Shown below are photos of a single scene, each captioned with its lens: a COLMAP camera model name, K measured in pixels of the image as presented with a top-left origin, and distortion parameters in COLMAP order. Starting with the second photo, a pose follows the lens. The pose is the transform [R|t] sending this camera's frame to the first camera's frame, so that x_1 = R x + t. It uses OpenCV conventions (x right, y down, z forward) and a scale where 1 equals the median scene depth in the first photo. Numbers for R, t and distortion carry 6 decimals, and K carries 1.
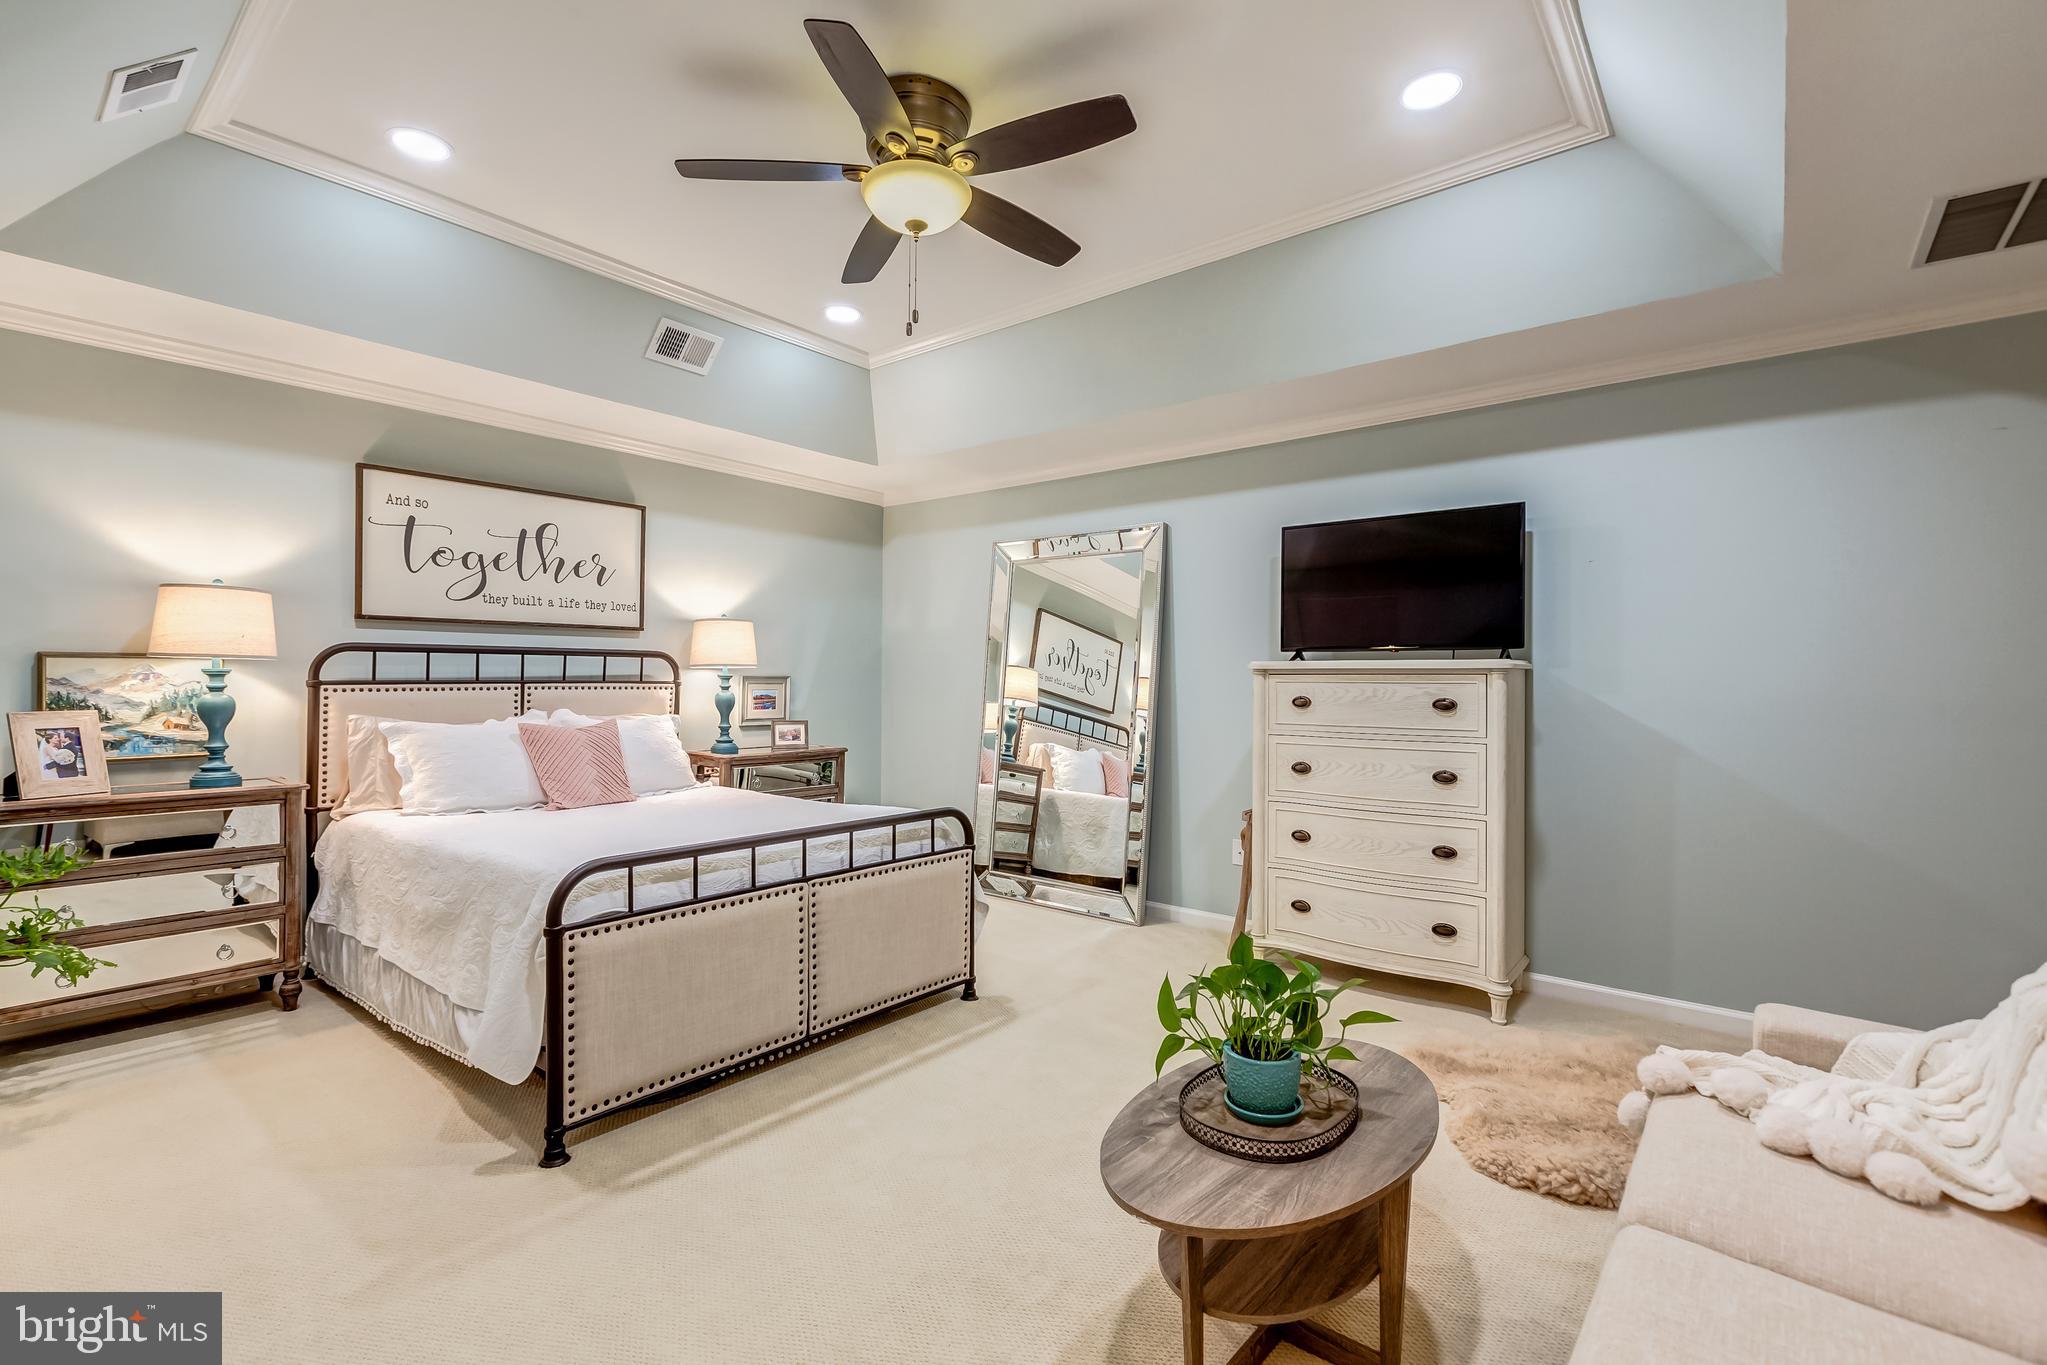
lens RADIAL K [[914.6, 0, 1004.0], [0, 914.6, 685.5], [0, 0, 1]] dist [0.004751, -0.002575]
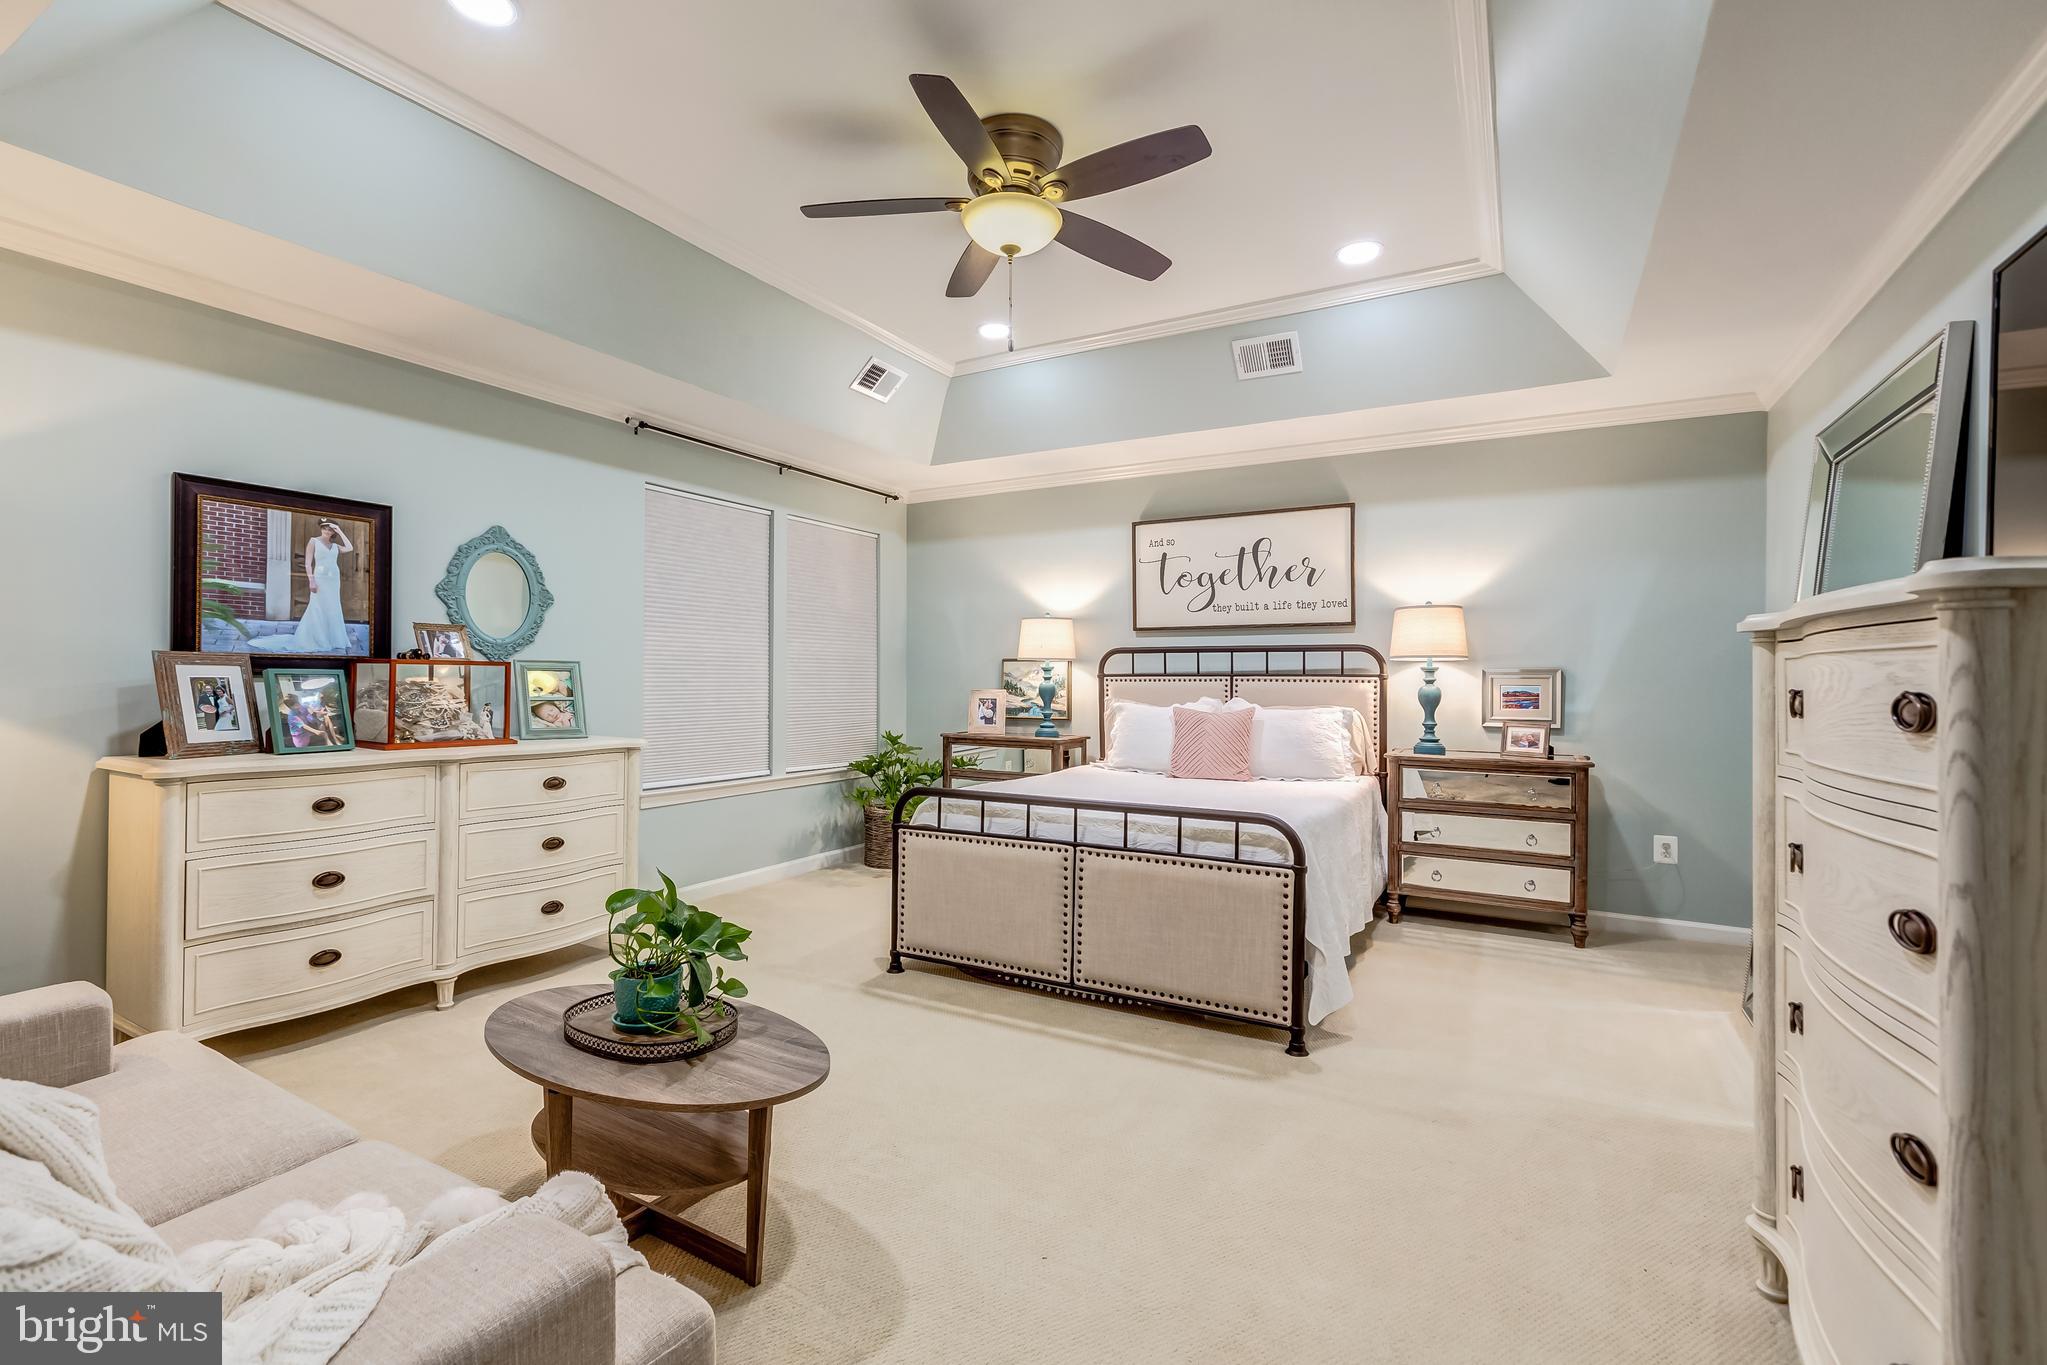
lens RADIAL K [[914.6, 0, 1003.1], [0, 914.6, 679.4], [0, 0, 1]] dist [0.004751, -0.002575]
pose [[0.179099, -0.001361, -0.983830, 0.611869], [-0.011080, 0.999933, -0.003401, 0.009516], [0.983769, 0.011510, 0.179072, 0.495541]]
